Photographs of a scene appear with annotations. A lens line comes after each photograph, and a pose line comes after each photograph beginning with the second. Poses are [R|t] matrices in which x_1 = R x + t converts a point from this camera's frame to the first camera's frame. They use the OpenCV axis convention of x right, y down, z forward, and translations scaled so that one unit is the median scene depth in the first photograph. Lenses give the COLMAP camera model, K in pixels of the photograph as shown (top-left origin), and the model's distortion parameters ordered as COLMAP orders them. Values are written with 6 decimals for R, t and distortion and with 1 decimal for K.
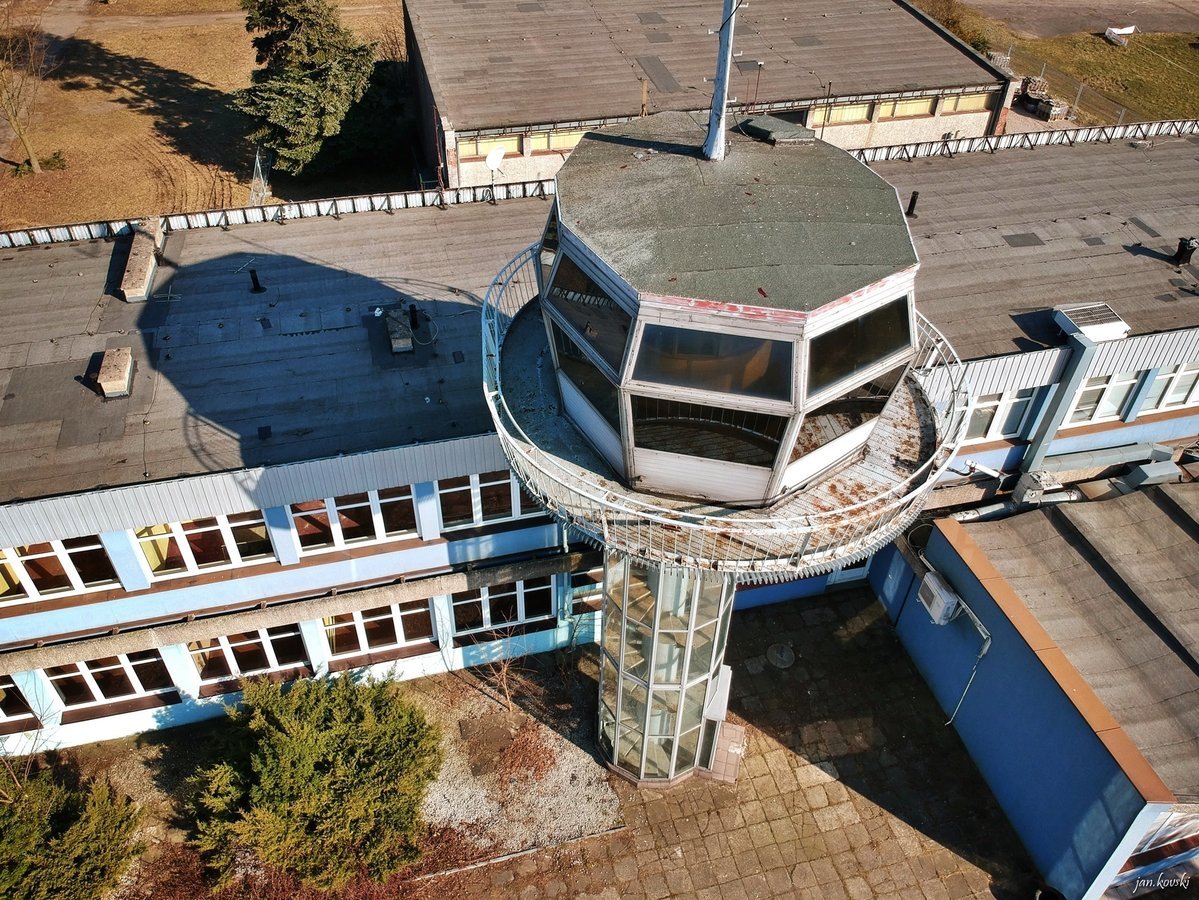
lens RADIAL K [[950.4, 0, 593.2], [0, 950.4, 448.4], [0, 0, 1]] dist [0.094358, -0.179316]
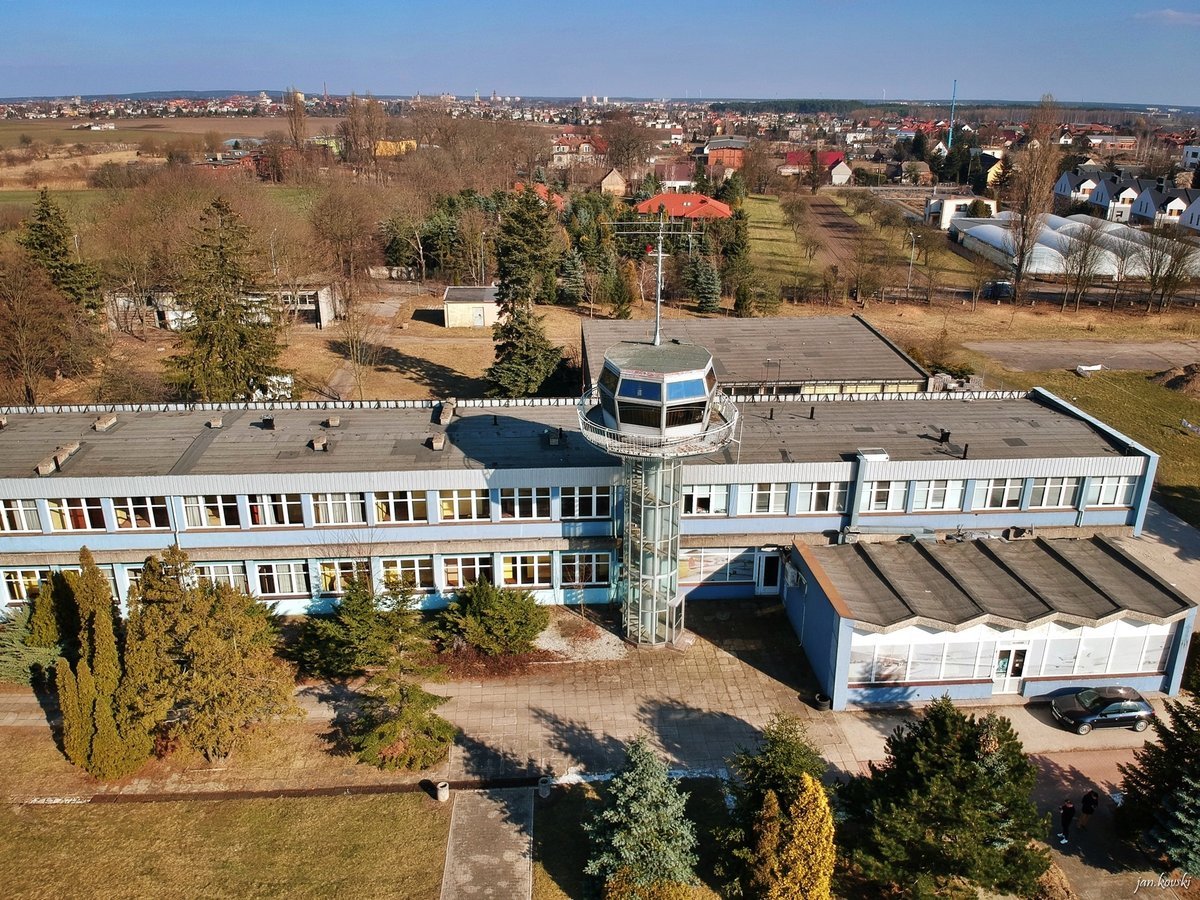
lens RADIAL K [[888.3, 0, 583.6], [0, 888.3, 449.0], [0, 0, 1]] dist [0.146135, -0.303906]
pose [[0.980952, 0.059202, -0.185007, 0.246225], [-0.116652, 0.941100, -0.317369, 0.533577], [0.155321, 0.332905, 0.930080, -0.902087]]
